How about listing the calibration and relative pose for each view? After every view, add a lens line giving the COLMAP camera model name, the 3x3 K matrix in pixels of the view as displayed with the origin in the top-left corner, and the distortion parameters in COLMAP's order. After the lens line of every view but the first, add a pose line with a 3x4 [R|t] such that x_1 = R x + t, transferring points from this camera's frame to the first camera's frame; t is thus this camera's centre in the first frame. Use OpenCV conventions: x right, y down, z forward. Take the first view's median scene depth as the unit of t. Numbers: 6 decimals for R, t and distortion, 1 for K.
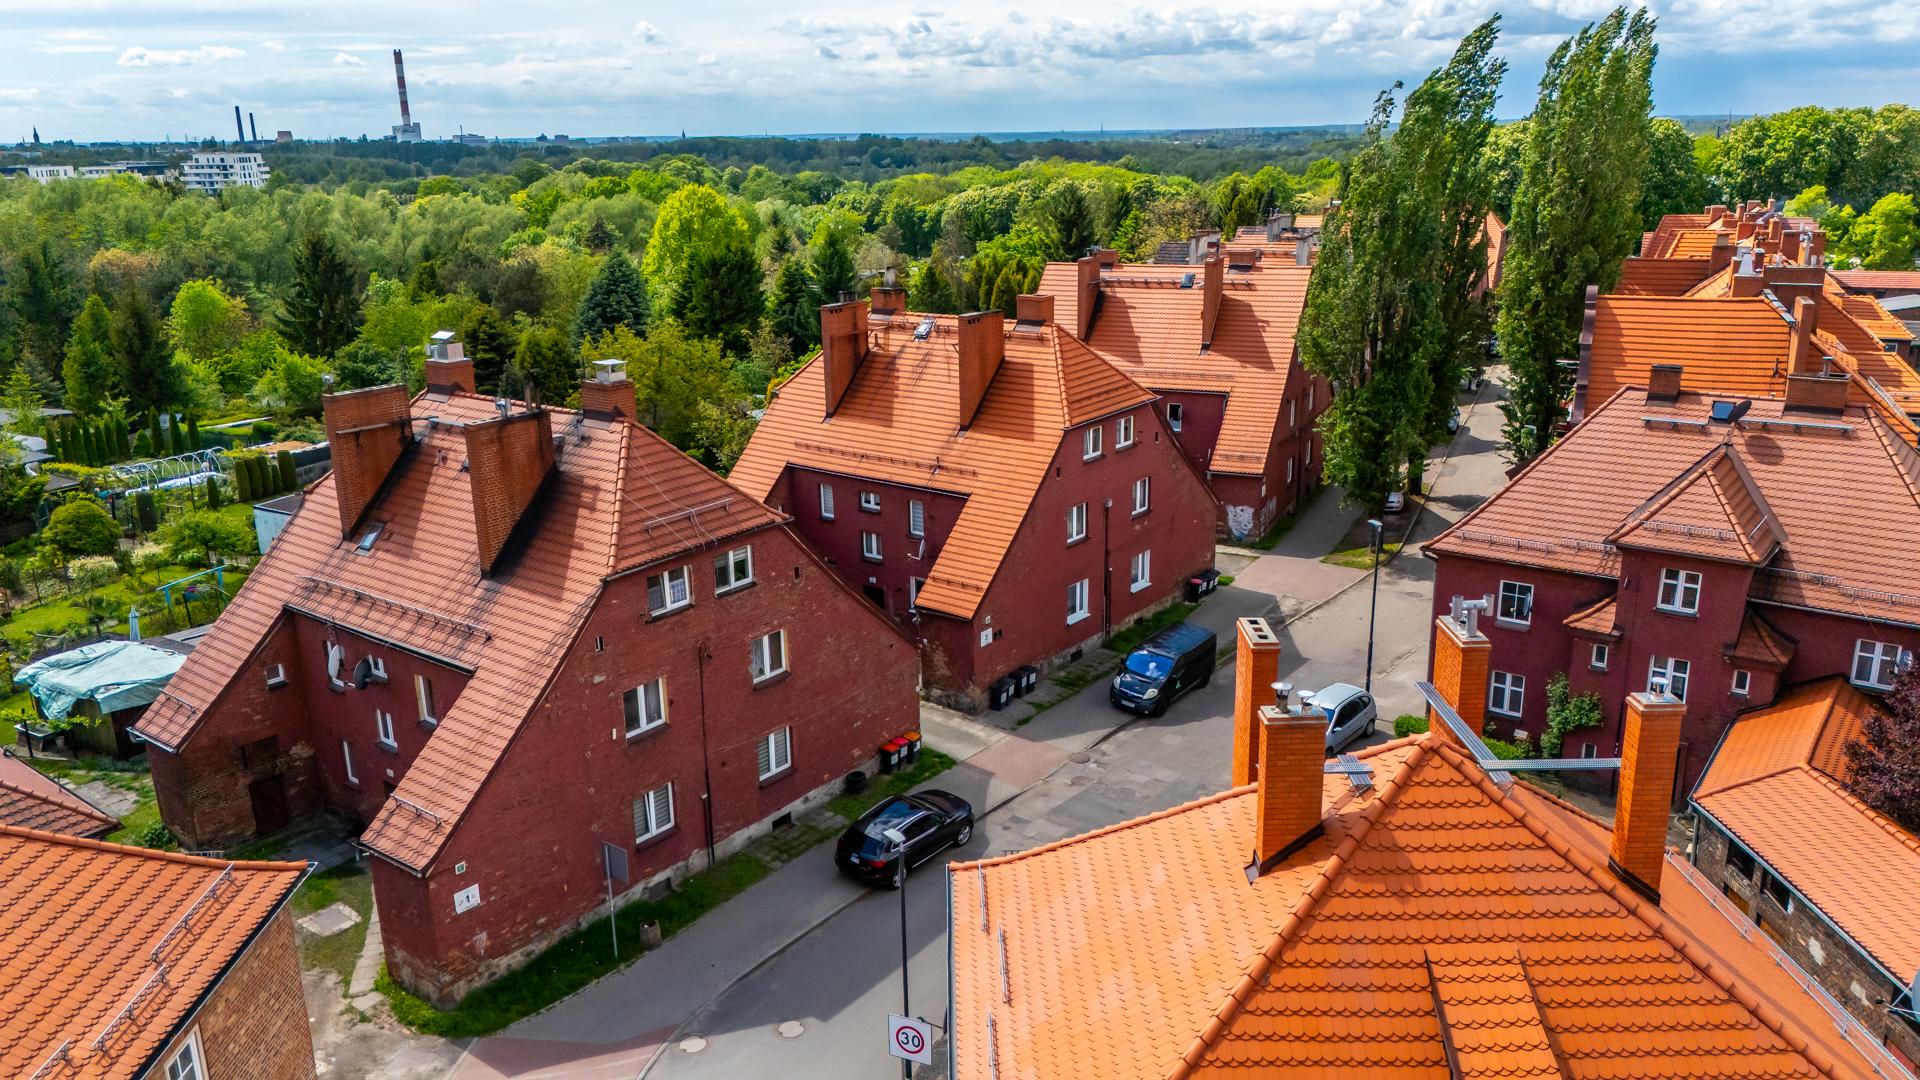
lens RADIAL K [[1409.0, 0, 960.0], [0, 1409.0, 540.0], [0, 0, 1]] dist [0.071102, -0.063457]
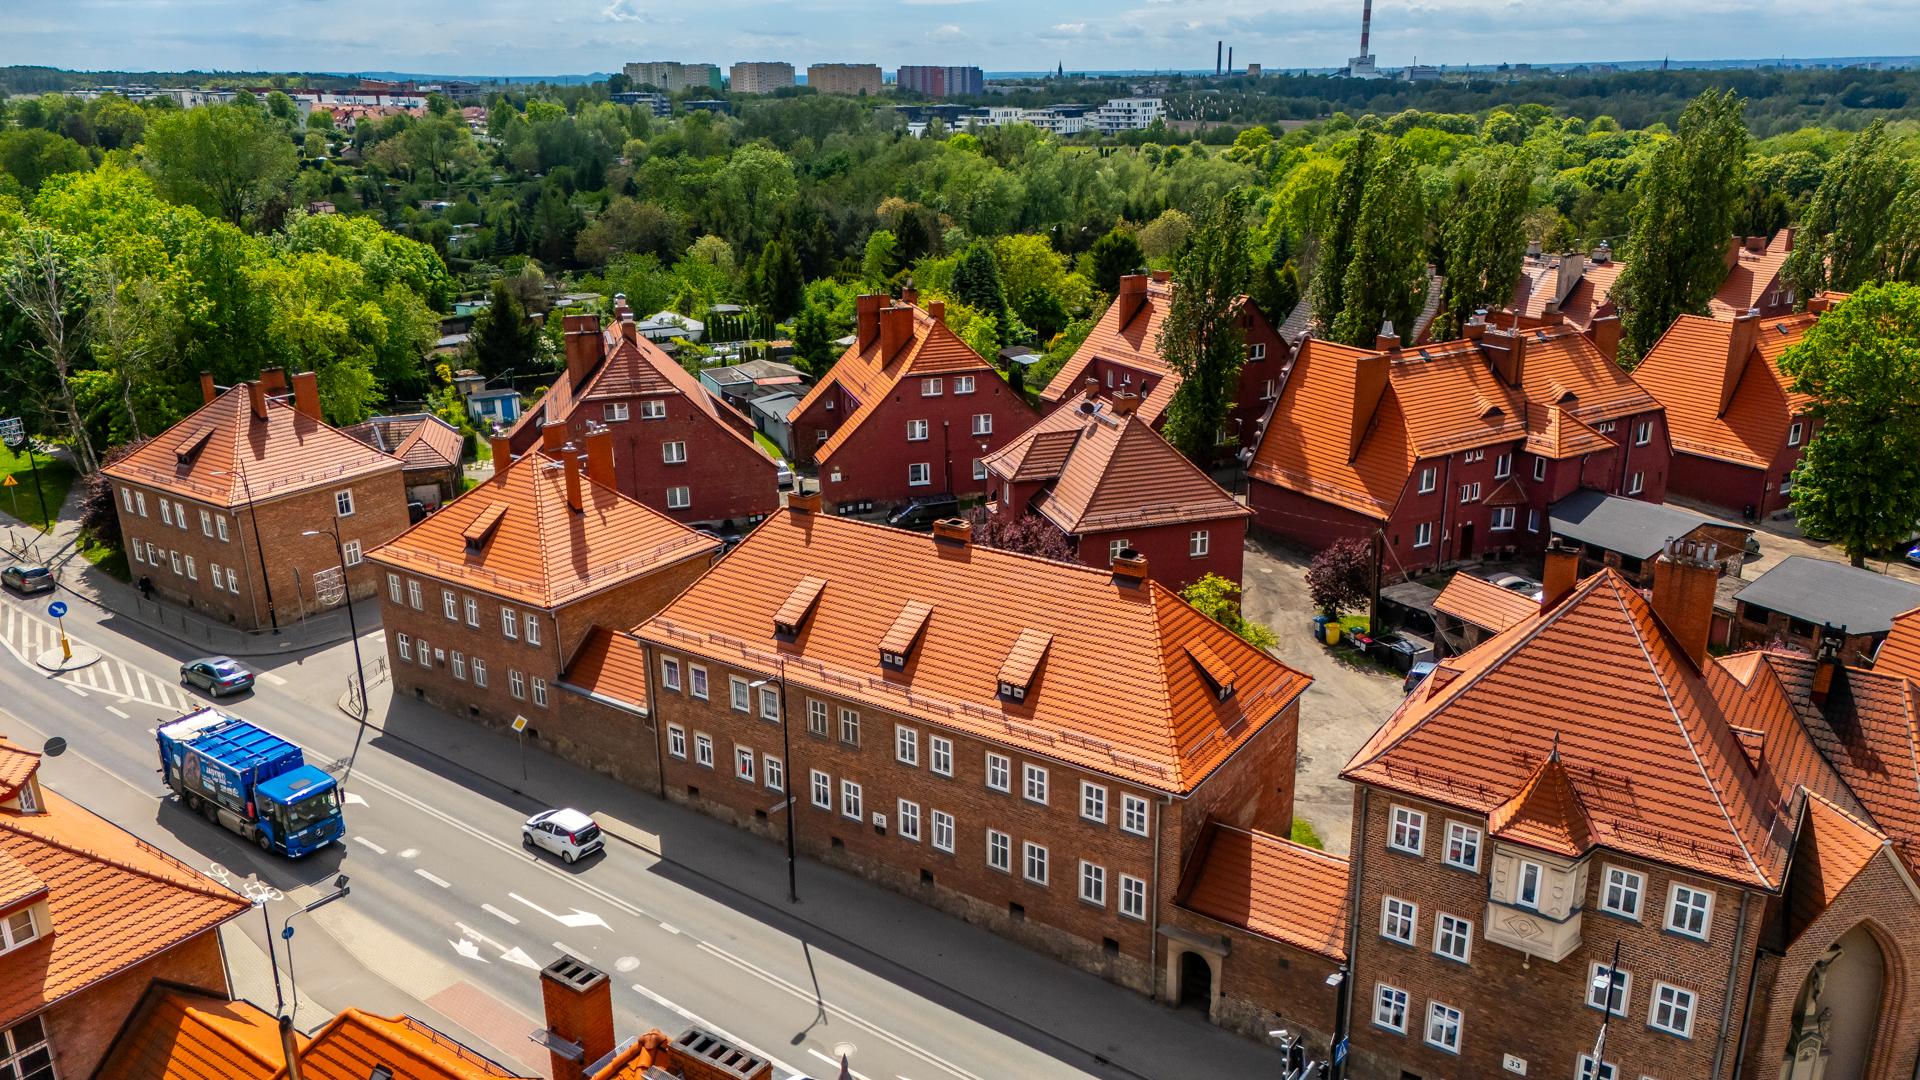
lens RADIAL K [[1425.7, 0, 969.1], [0, 1425.7, 537.8], [0, 0, 1]] dist [0.093549, -0.093322]
pose [[0.804973, 0.192134, -0.561340, 0.192235], [-0.167413, 0.981224, 0.095776, -0.010095], [0.569202, 0.016878, 0.822025, -0.075620]]
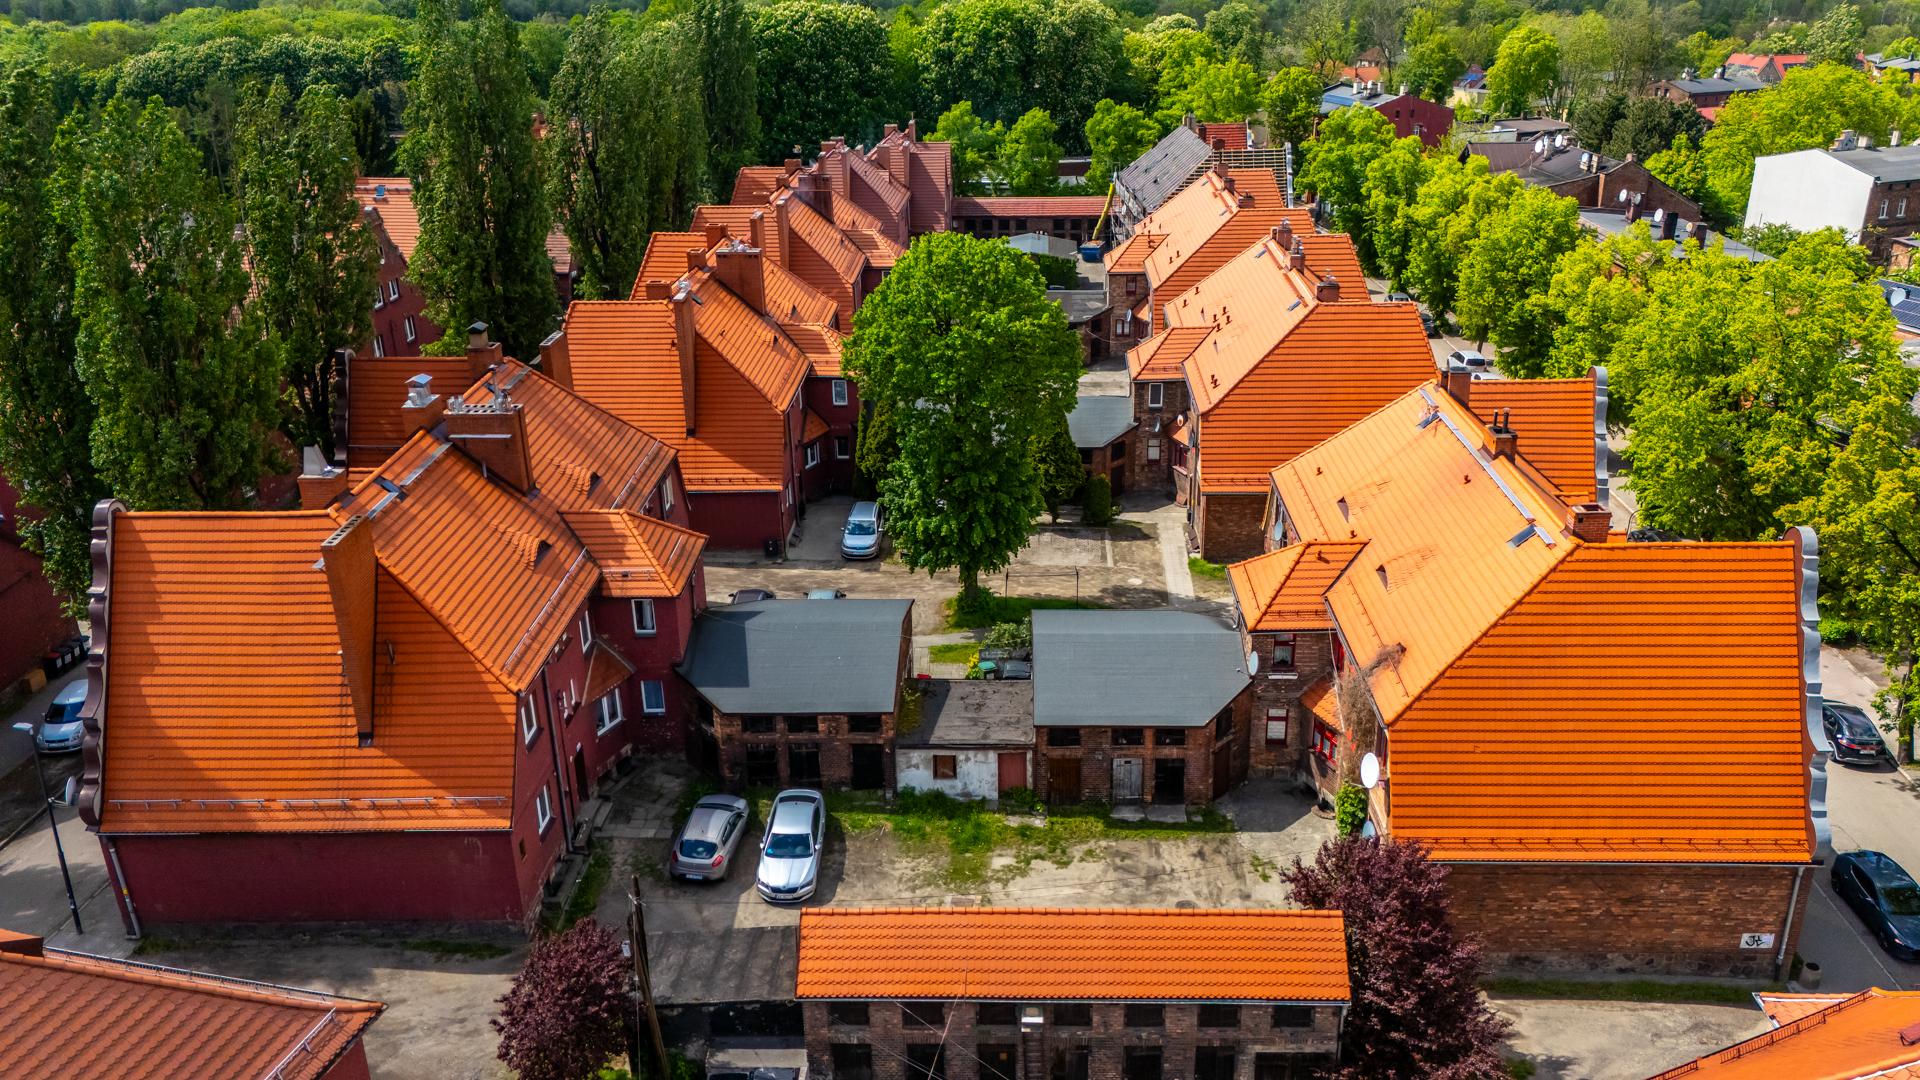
lens RADIAL K [[1478.1, 0, 1002.7], [0, 1478.1, 539.3], [0, 0, 1]] dist [0.070635, -0.069899]
pose [[0.923188, -0.137797, 0.358799, 0.107757], [0.098476, 0.987163, 0.125742, -0.038773], [-0.371520, -0.080750, 0.924907, 0.031550]]
